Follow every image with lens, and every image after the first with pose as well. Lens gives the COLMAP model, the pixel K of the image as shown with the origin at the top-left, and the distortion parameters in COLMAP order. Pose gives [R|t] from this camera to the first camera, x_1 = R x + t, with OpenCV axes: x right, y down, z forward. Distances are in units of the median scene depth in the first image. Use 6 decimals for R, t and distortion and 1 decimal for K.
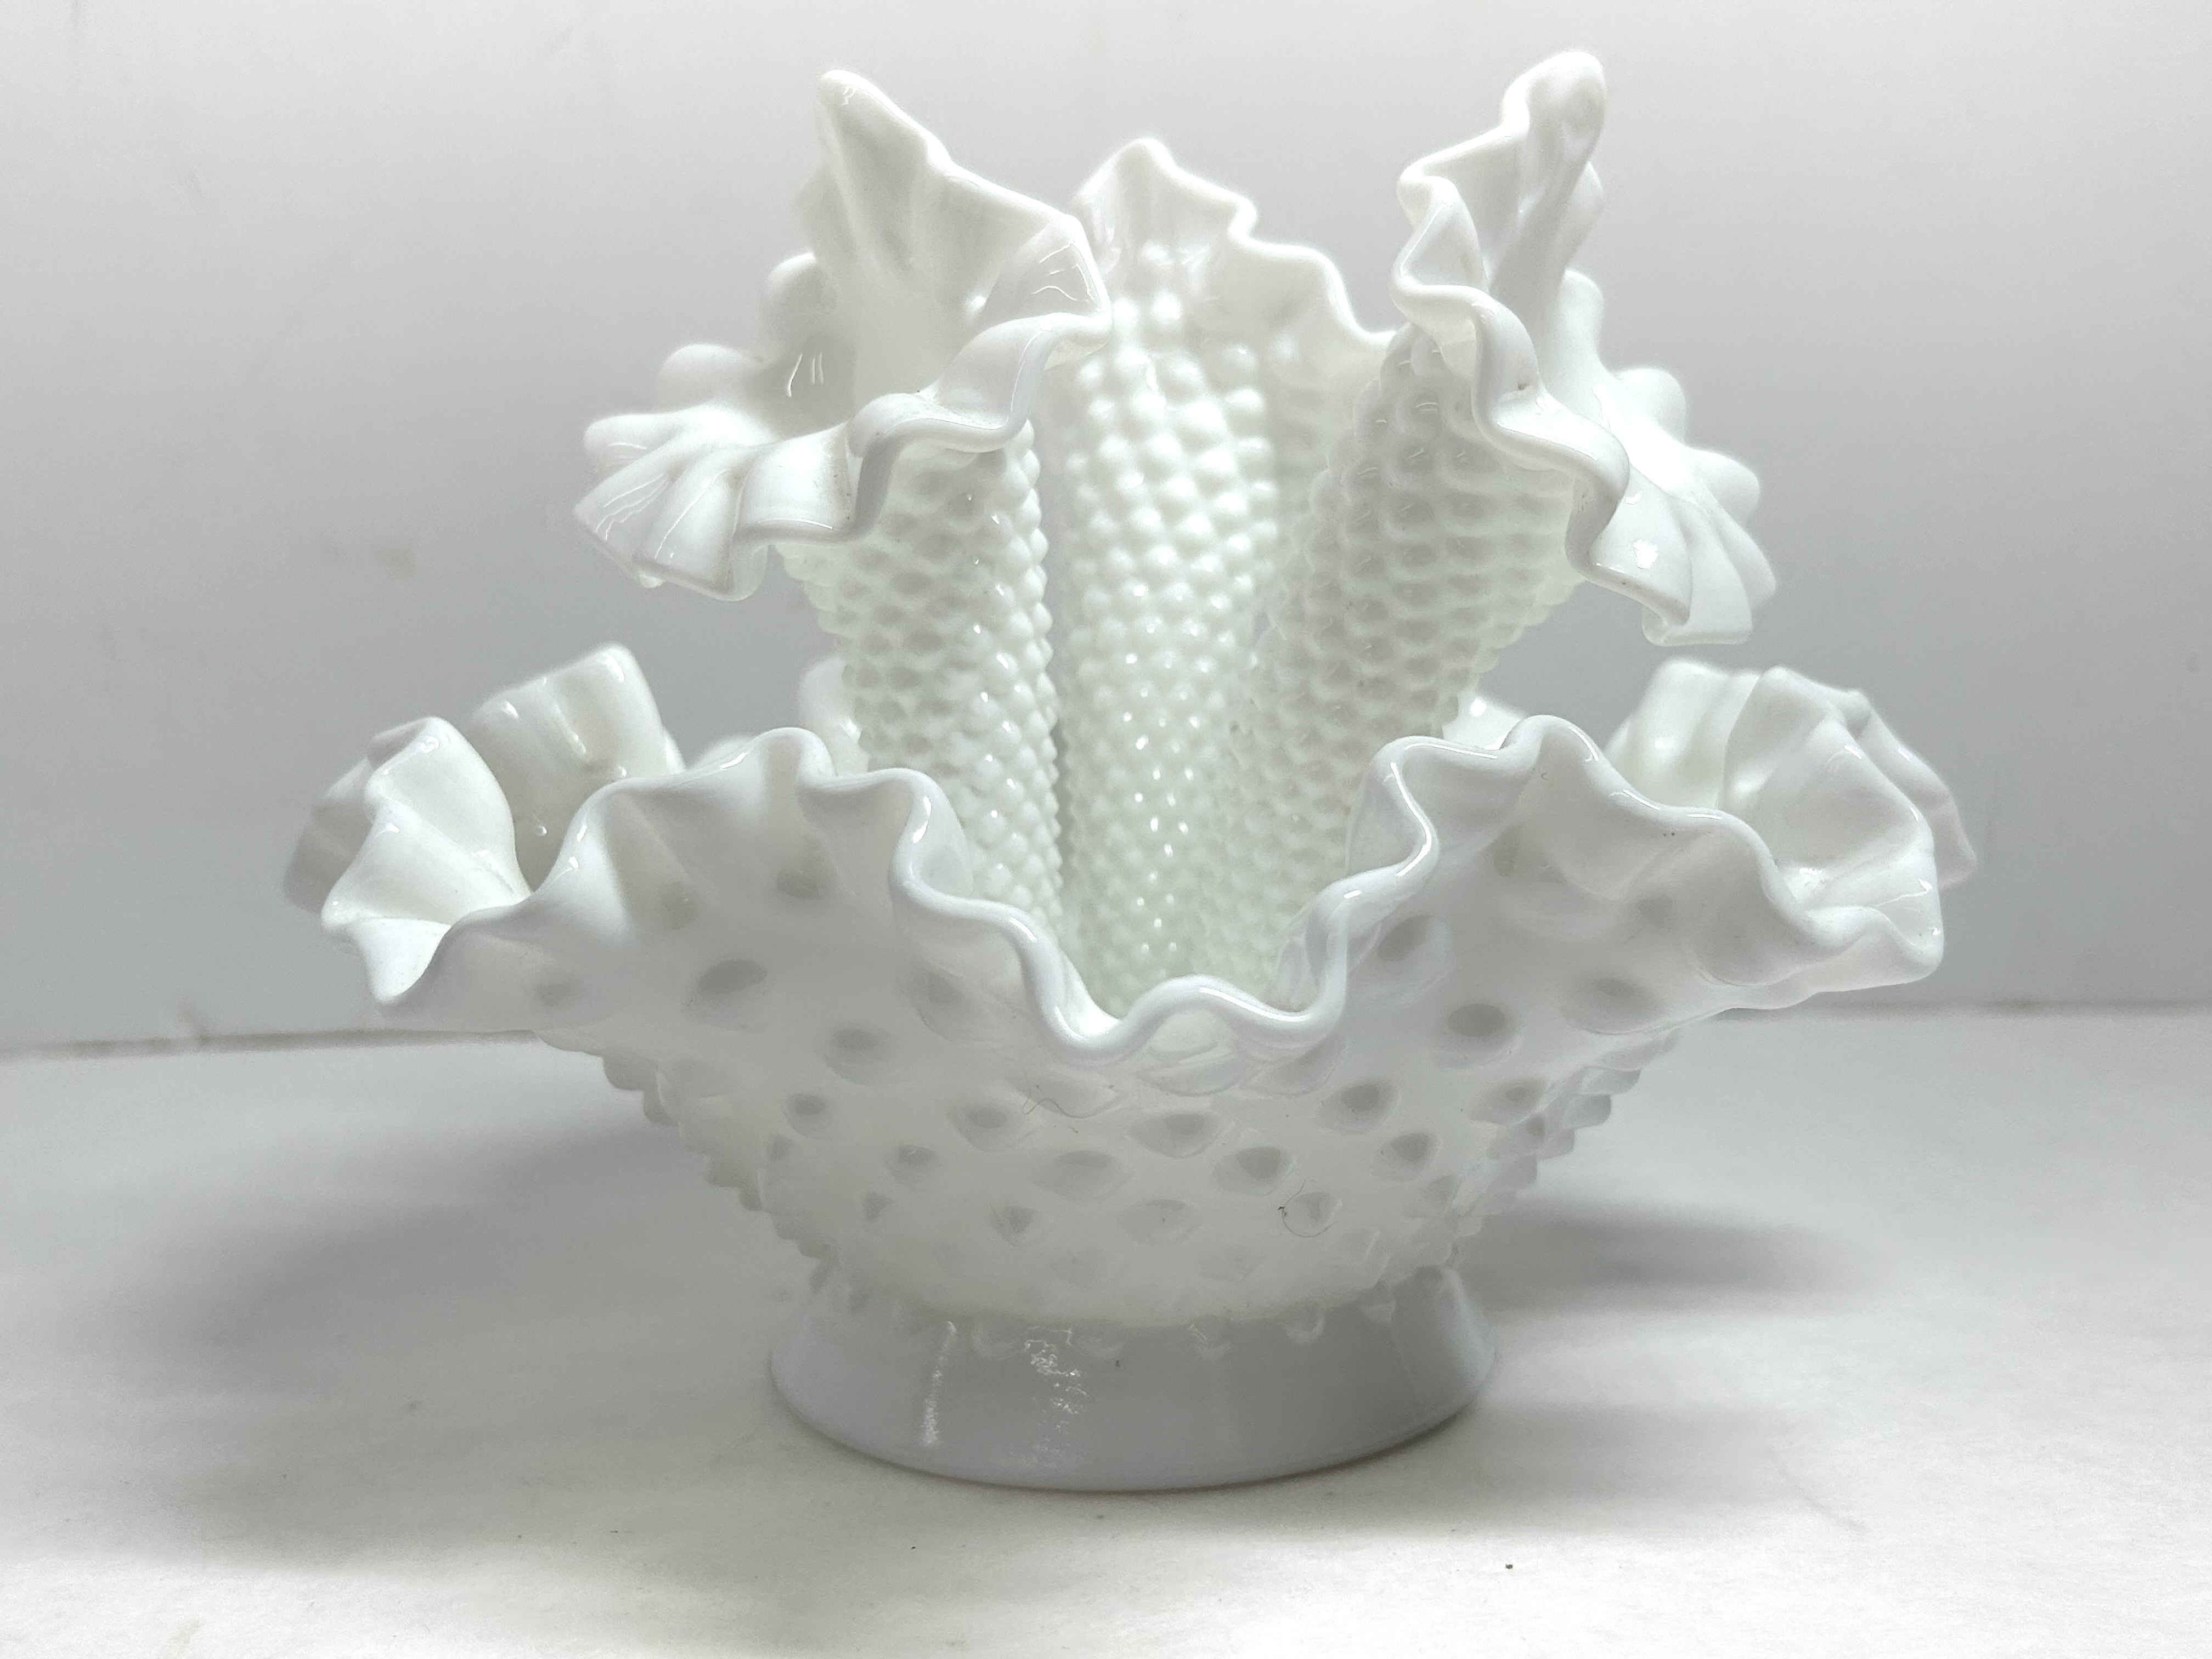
lens RADIAL K [[2326.4, 0, 1100.7], [0, 2326.4, 820.7], [0, 0, 1]] dist [-0.009908, 0.000000]
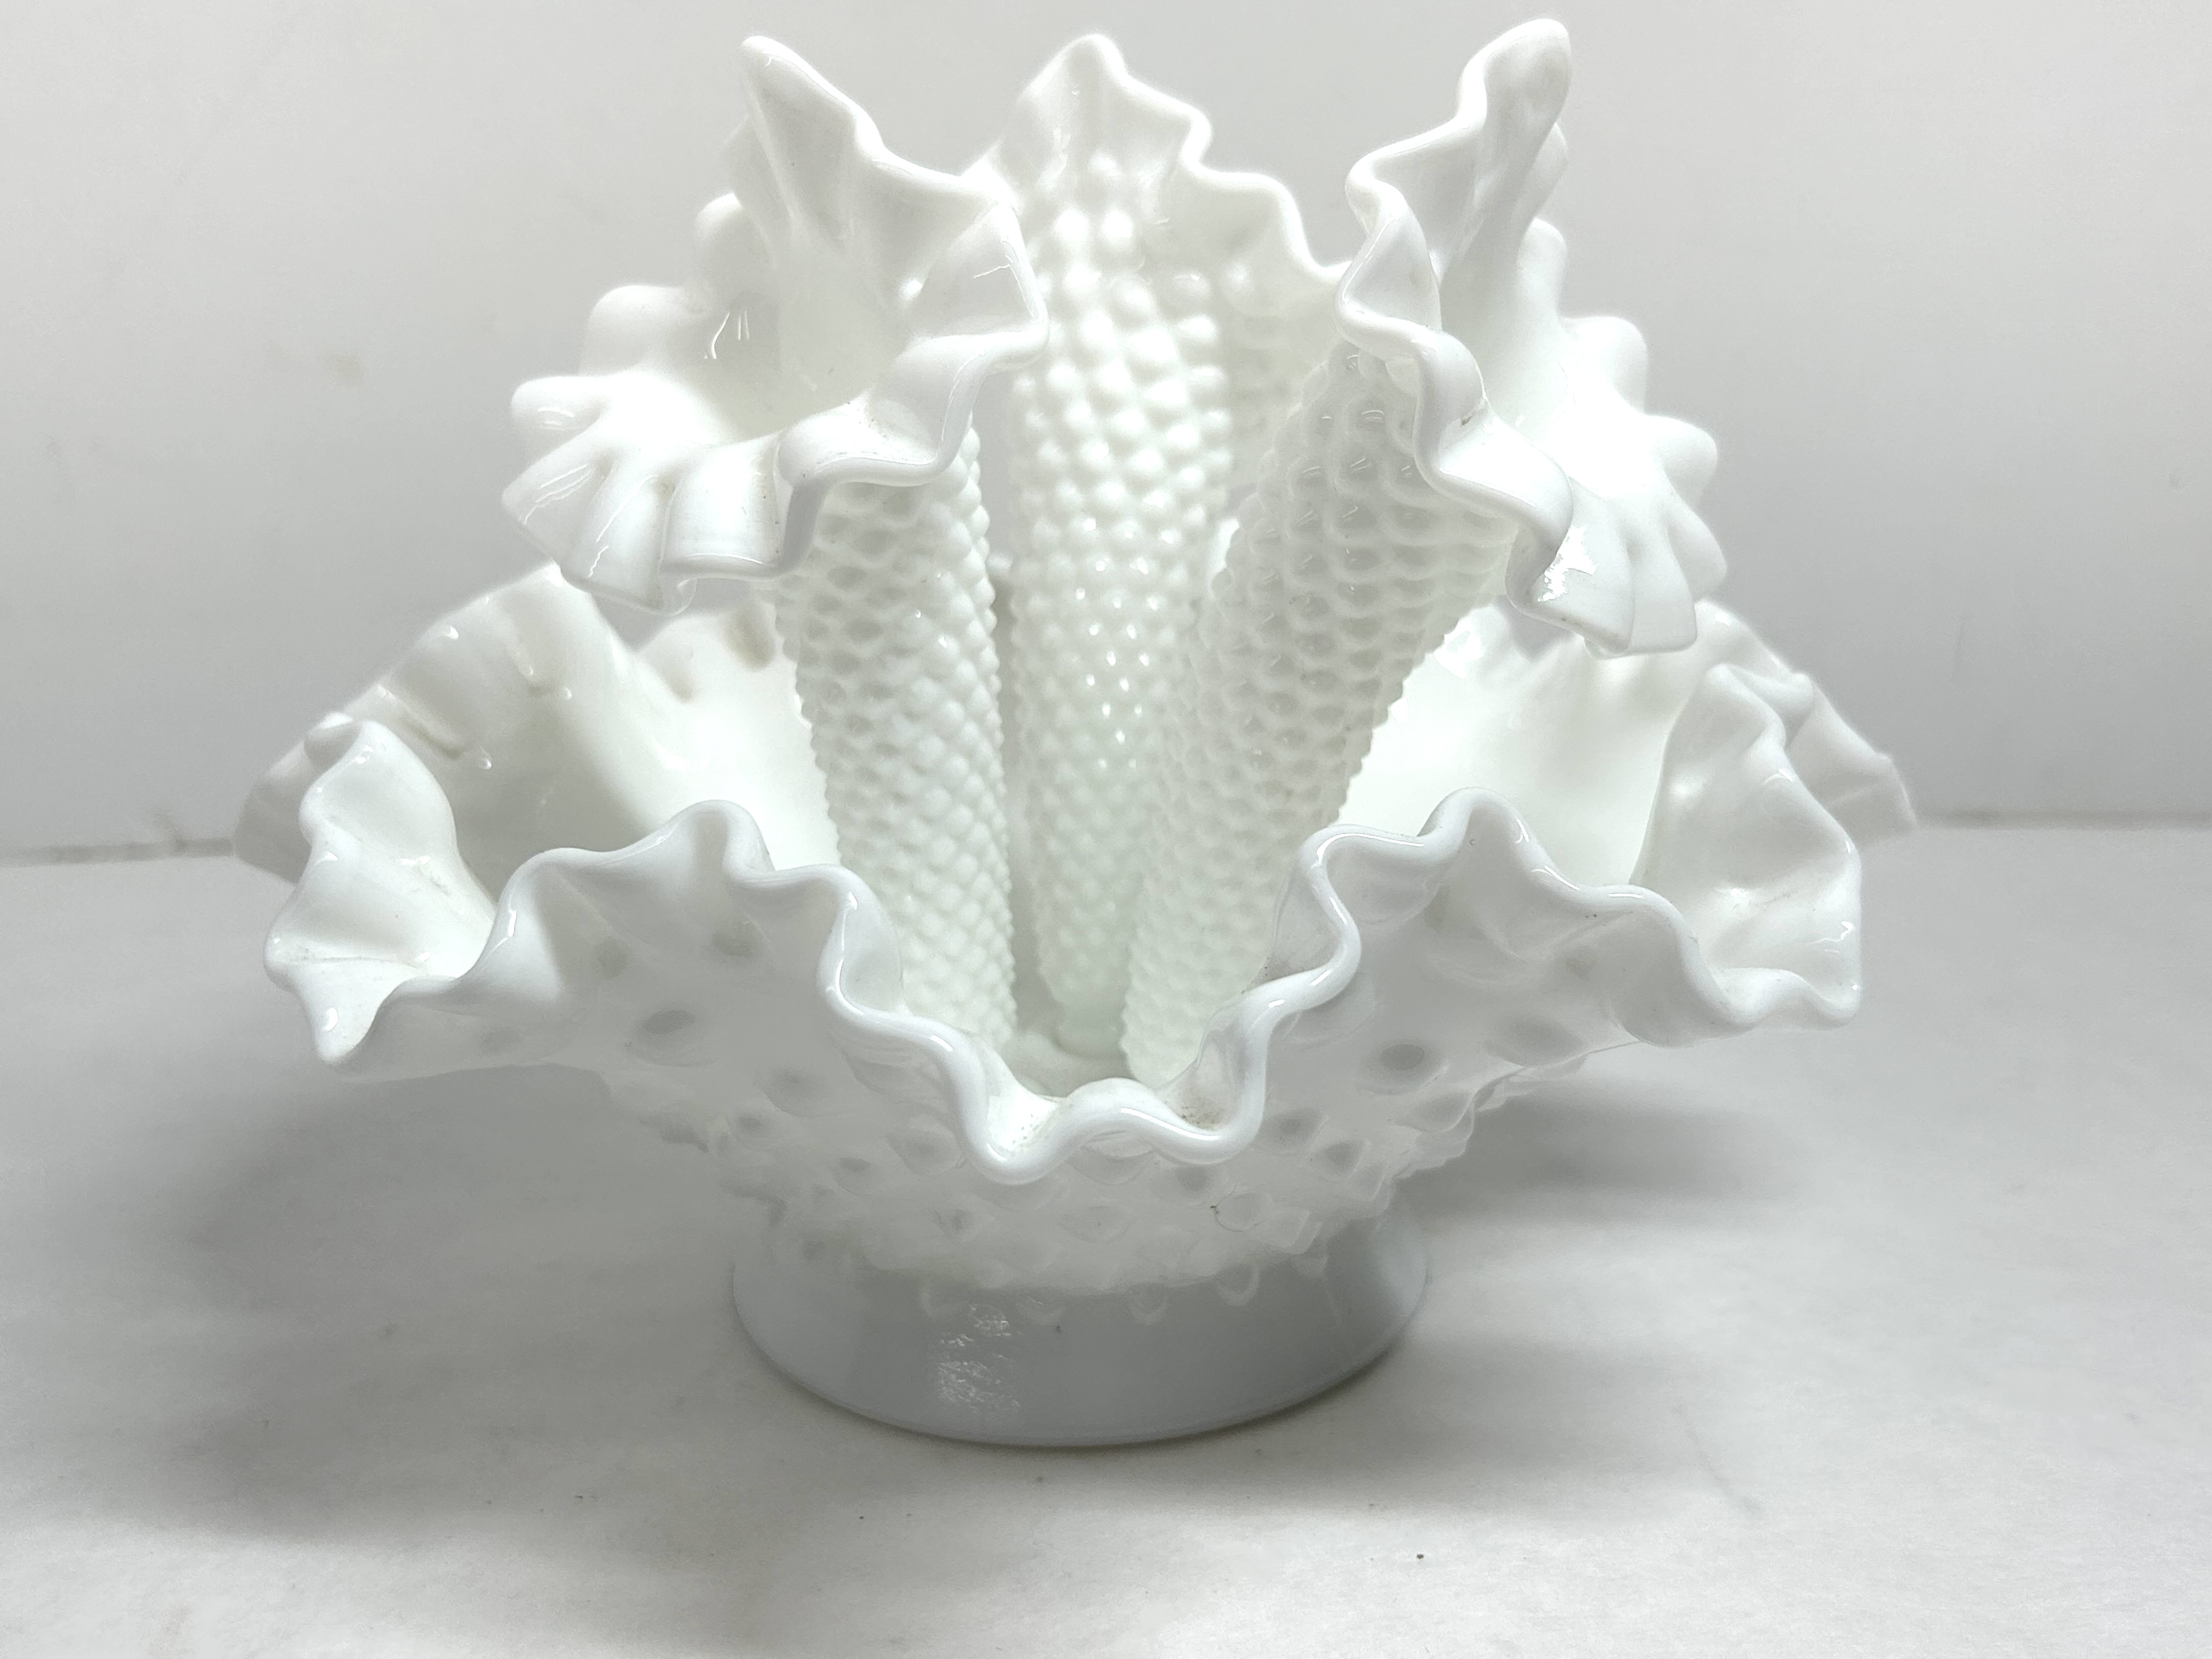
lens RADIAL K [[2326.4, 0, 1107.8], [0, 2326.4, 817.9], [0, 0, 1]] dist [-0.009908, 0.000000]
pose [[0.999993, 0.001784, 0.003219, 0.025691], [-0.002314, 0.984924, 0.172970, -0.172420], [-0.002862, -0.172976, 0.984922, 0.011990]]
